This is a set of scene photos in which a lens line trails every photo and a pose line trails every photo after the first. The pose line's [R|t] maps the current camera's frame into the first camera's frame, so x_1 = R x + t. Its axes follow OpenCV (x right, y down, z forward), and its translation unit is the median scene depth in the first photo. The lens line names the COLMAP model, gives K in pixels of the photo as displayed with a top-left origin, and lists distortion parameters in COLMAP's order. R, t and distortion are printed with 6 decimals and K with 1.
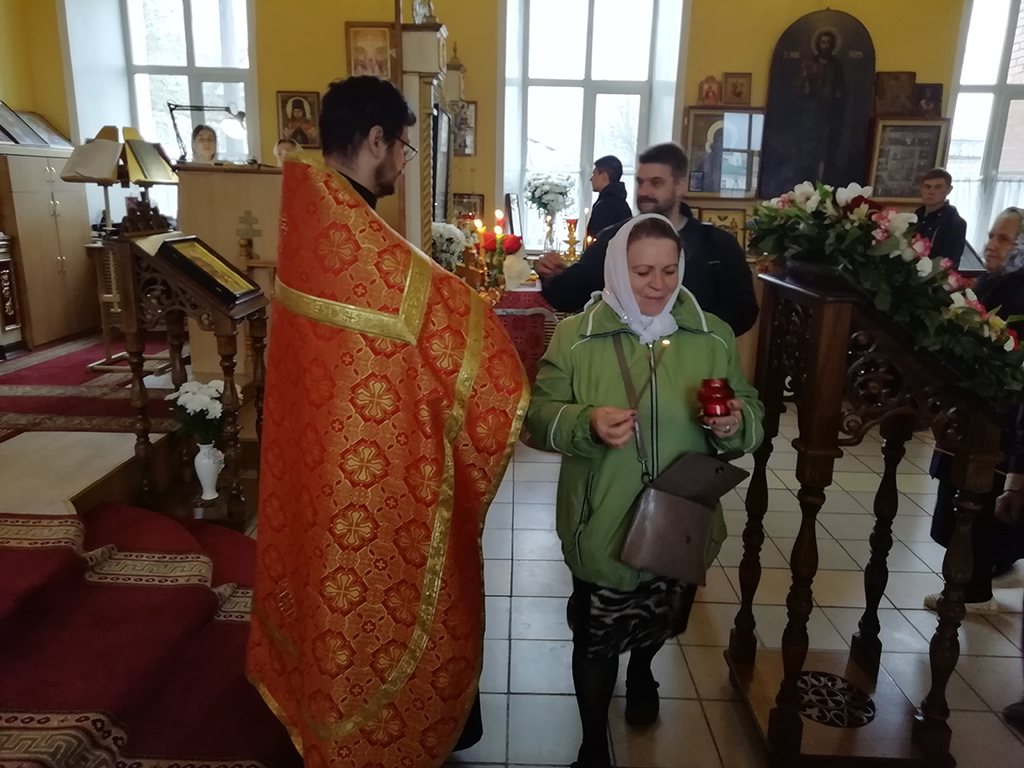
lens RADIAL K [[751.3, 0, 530.3], [0, 751.3, 398.6], [0, 0, 1]] dist [0.022823, -0.001302]
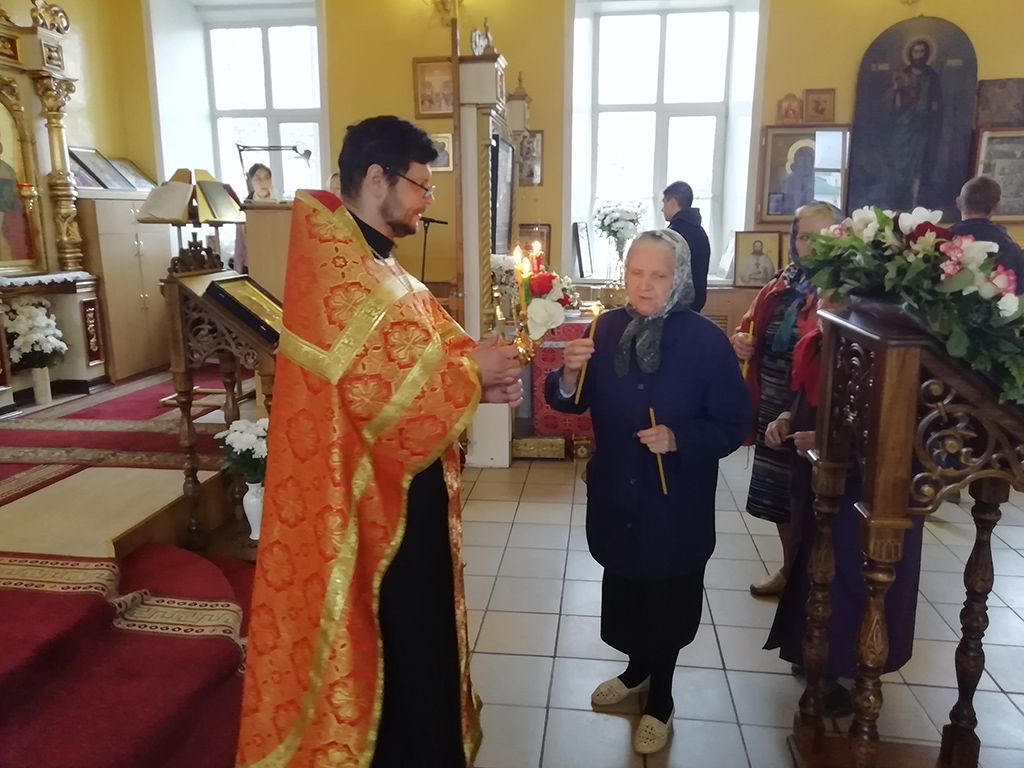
lens RADIAL K [[758.2, 0, 526.3], [0, 758.2, 397.9], [0, 0, 1]] dist [0.012354, 0.011261]
pose [[0.992628, 0.002028, -0.121187, 0.036576], [-0.006383, 0.999347, -0.035564, -0.014616], [0.121036, 0.036075, 0.991992, 0.040146]]
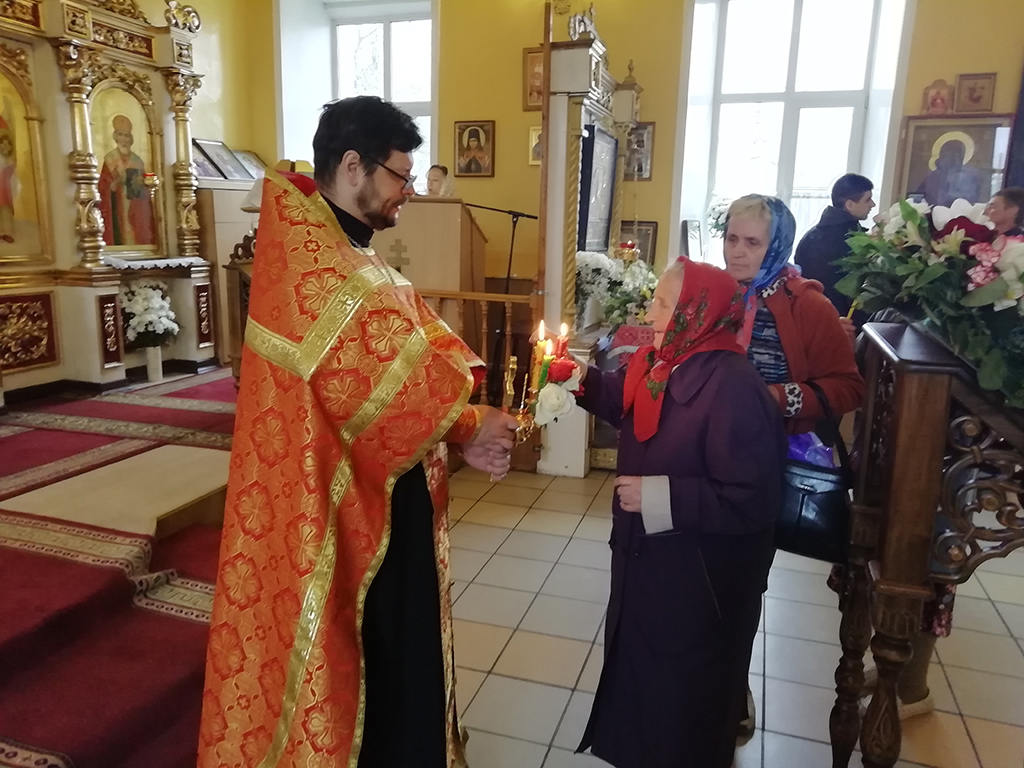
lens RADIAL K [[772.0, 0, 525.1], [0, 772.0, 393.2], [0, 0, 1]] dist [0.006297, 0.007809]
pose [[0.951433, 0.062092, -0.301528, 0.110931], [-0.076485, 0.996415, -0.036155, -0.022628], [0.298202, 0.057462, 0.952772, 0.092729]]
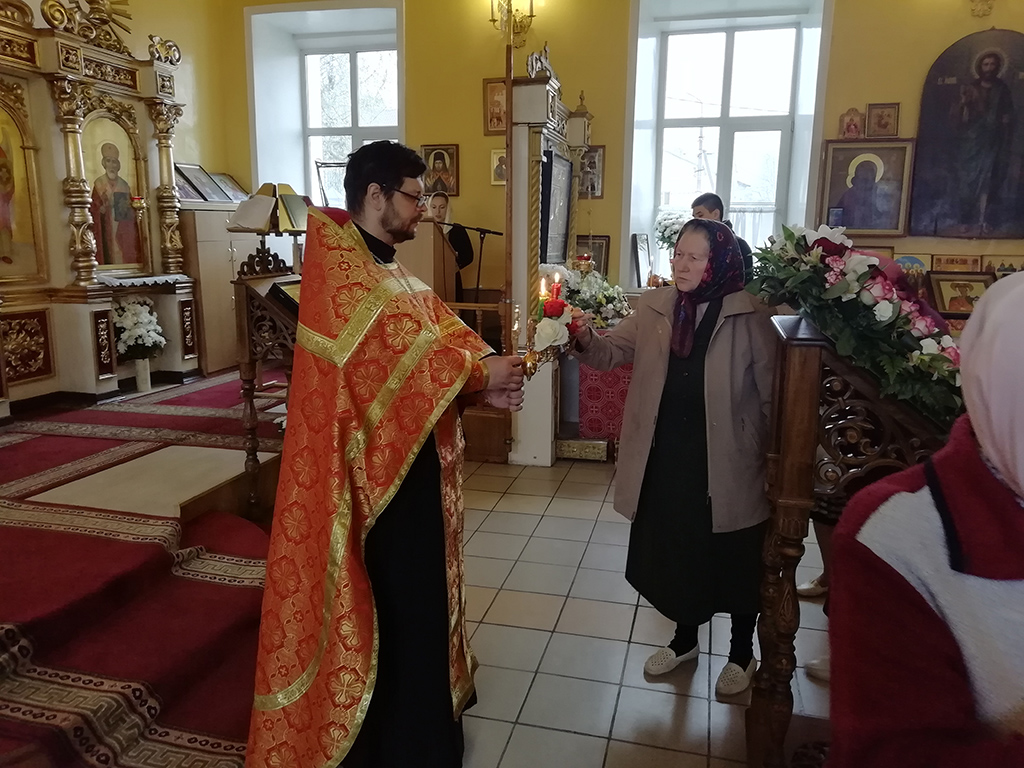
lens RADIAL K [[770.6, 0, 528.6], [0, 770.6, 397.2], [0, 0, 1]] dist [0.009532, 0.005513]
pose [[0.969602, 0.034252, -0.242278, 0.123529], [-0.047649, 0.997629, -0.049653, 0.001593], [0.240003, 0.059688, 0.968935, -0.016960]]
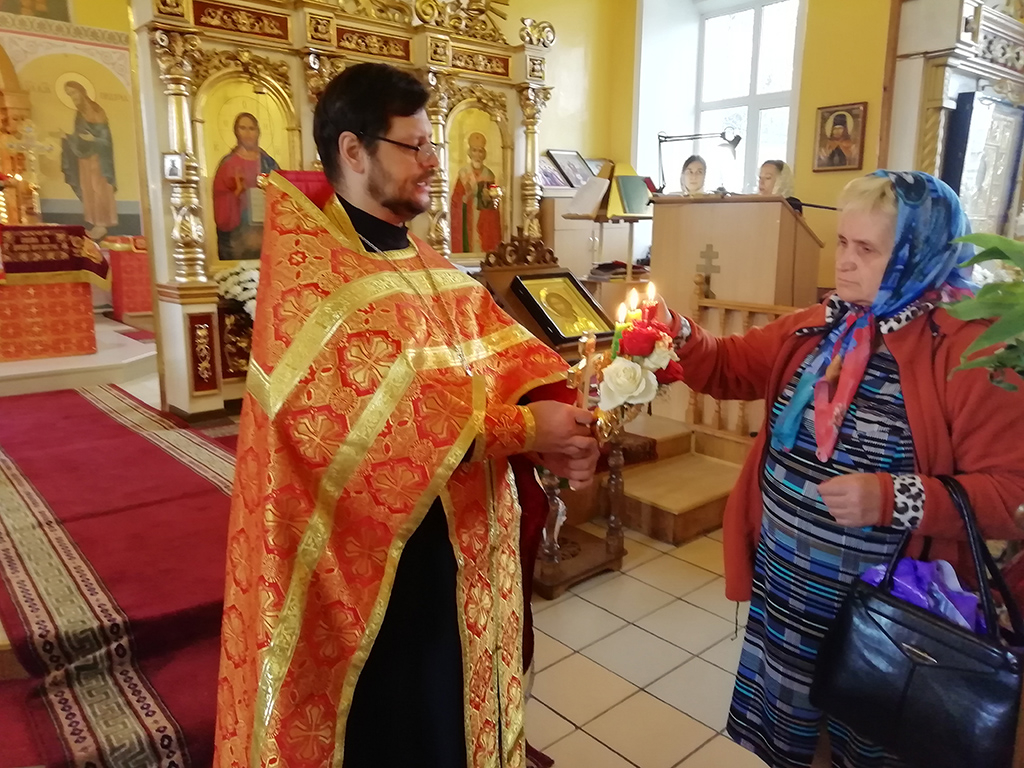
lens RADIAL K [[772.0, 0, 525.1], [0, 772.0, 393.2], [0, 0, 1]] dist [0.006297, 0.007809]
pose [[0.651846, 0.137913, -0.745706, 0.198626], [-0.179394, 0.983458, 0.025069, -0.062691], [0.736827, 0.117434, 0.665804, 0.263753]]
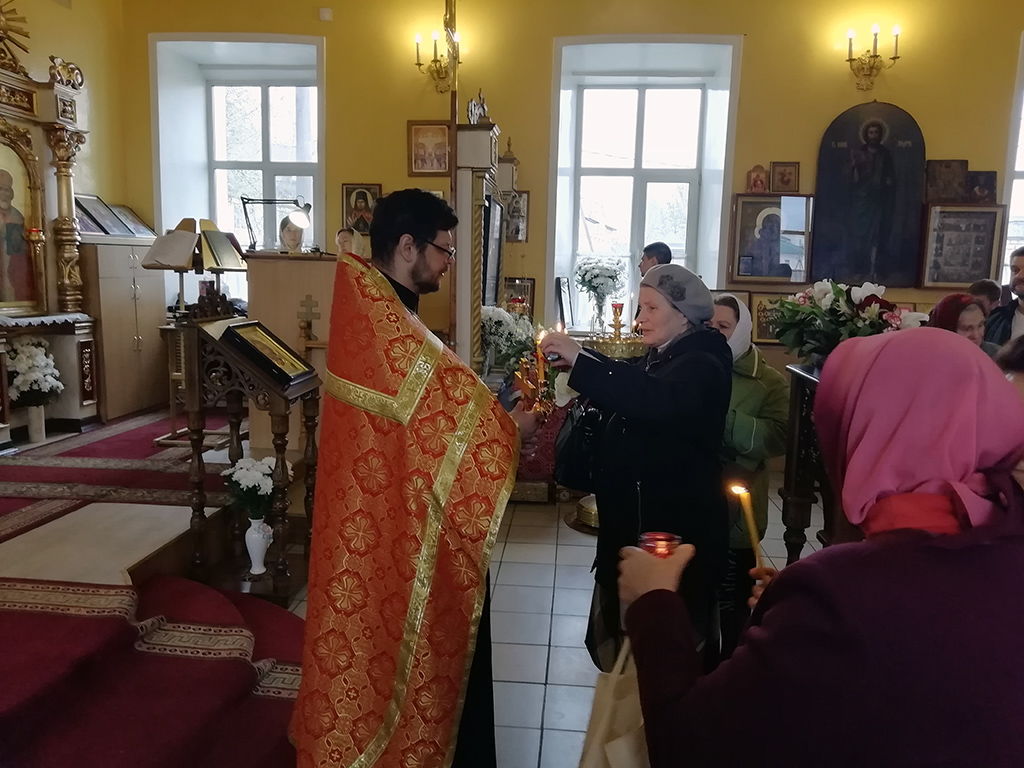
lens RADIAL K [[761.1, 0, 531.8], [0, 761.1, 404.8], [0, 0, 1]] dist [0.009576, 0.001619]
pose [[0.997184, 0.013094, -0.073835, 0.018016], [-0.019821, 0.995642, -0.091127, -0.006293], [0.072320, 0.092334, 0.993098, -0.021139]]
